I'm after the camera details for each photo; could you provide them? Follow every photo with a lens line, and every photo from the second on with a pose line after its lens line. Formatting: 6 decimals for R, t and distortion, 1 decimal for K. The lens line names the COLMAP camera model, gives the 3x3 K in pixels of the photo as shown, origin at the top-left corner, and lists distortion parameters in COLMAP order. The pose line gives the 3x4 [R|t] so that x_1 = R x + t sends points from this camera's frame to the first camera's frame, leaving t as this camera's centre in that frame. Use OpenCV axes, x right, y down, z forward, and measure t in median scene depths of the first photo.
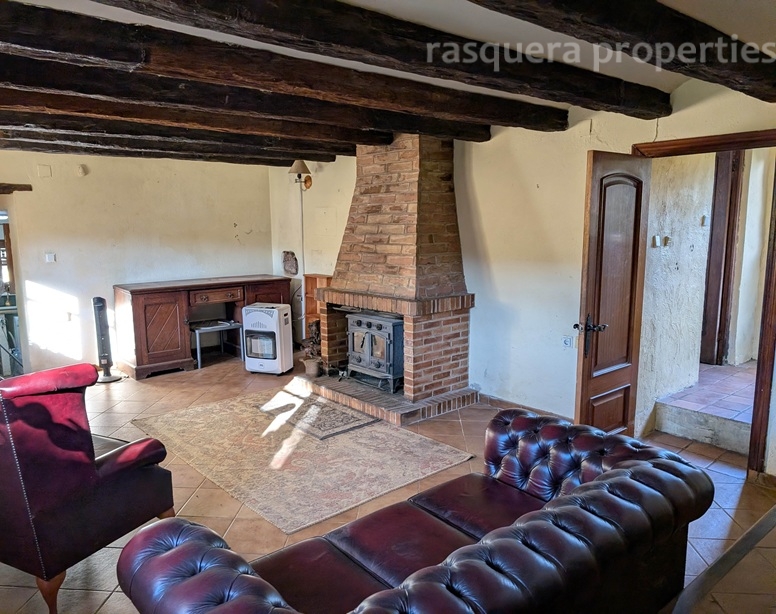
lens RADIAL K [[610.9, 0, 388.0], [0, 610.9, 307.0], [0, 0, 1]] dist [-0.000041, -0.000064]
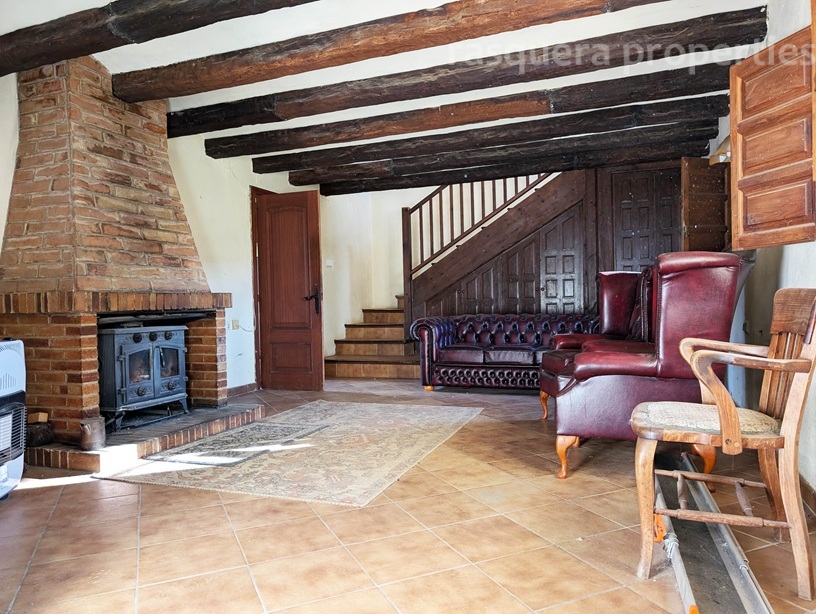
lens RADIAL K [[562.6, 0, 408.0], [0, 562.6, 307.0], [0, 0, 1]] dist [-0.003371, -0.001013]
pose [[-0.482175, 0.024695, 0.875727, -0.790731], [0.169994, 0.983241, 0.065872, 0.002567], [-0.859424, 0.180630, -0.478292, 1.087641]]
